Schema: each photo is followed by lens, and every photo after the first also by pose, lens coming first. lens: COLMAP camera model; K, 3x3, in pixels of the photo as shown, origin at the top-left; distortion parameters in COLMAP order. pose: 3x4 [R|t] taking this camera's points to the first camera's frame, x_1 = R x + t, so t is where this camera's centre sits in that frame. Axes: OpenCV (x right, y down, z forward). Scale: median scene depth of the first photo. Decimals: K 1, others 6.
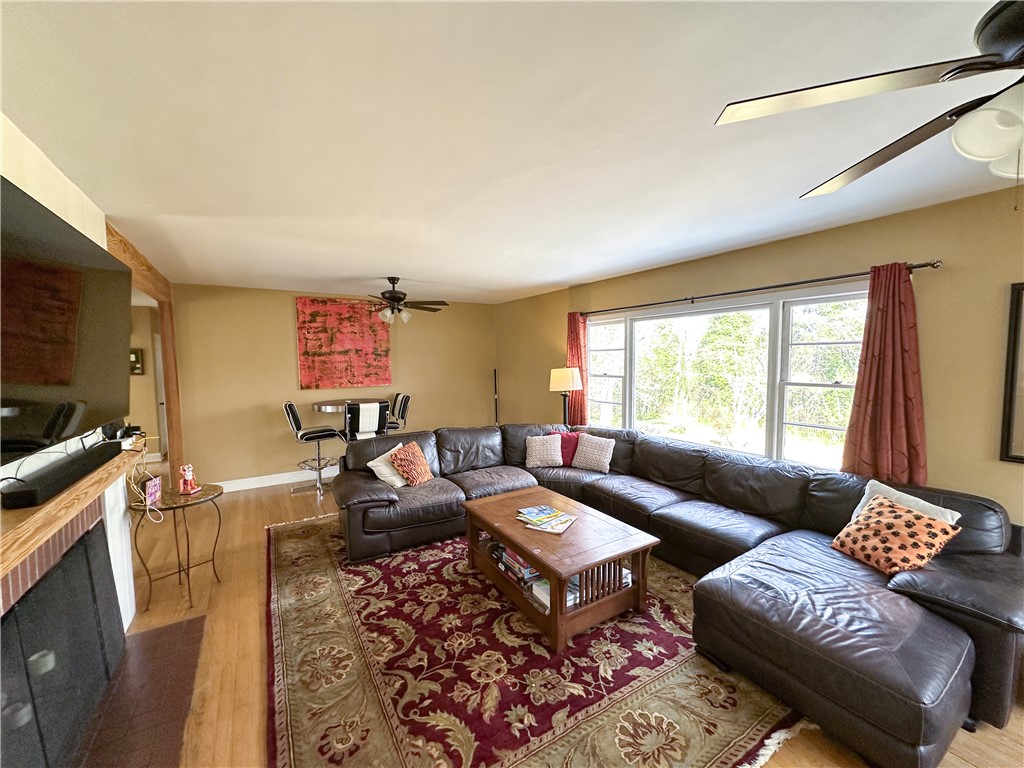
lens RADIAL K [[407.1, 0, 511.4], [0, 407.1, 388.6], [0, 0, 1]] dist [-0.007014, 0.001002]
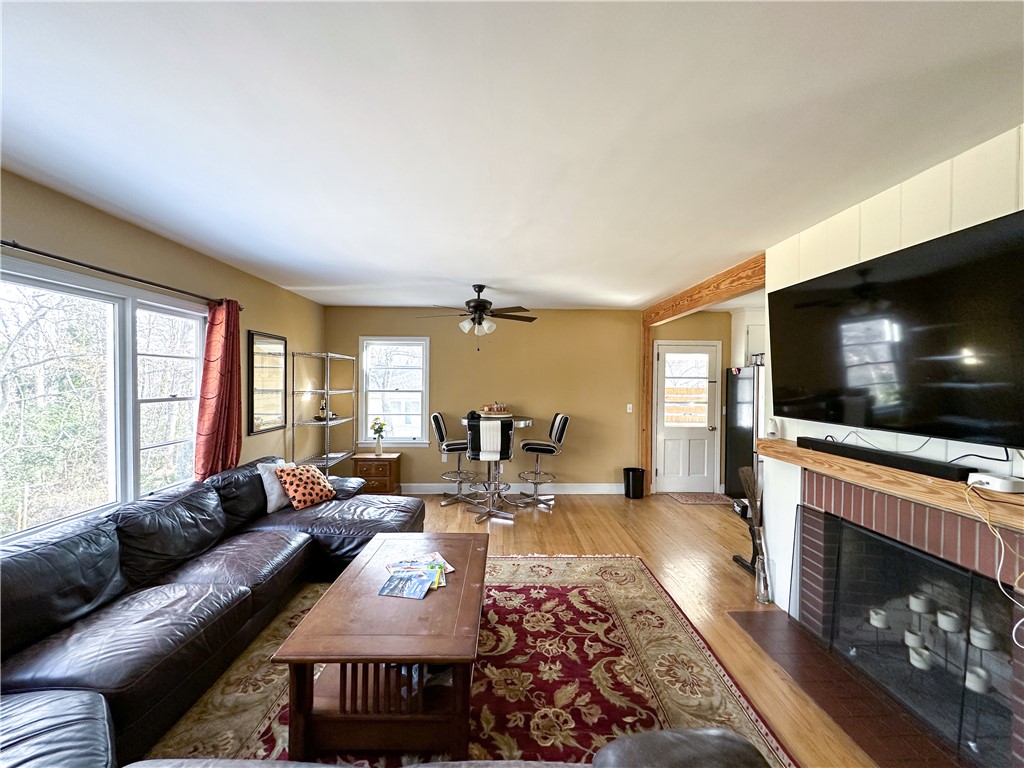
lens RADIAL K [[407.1, 0, 510.2], [0, 407.1, 384.1], [0, 0, 1]] dist [-0.007014, 0.001002]
pose [[-0.857979, -0.001049, 0.513684, -0.576558], [0.036782, 0.997306, 0.063471, -0.104703], [-0.512367, 0.073351, -0.855628, 1.919167]]
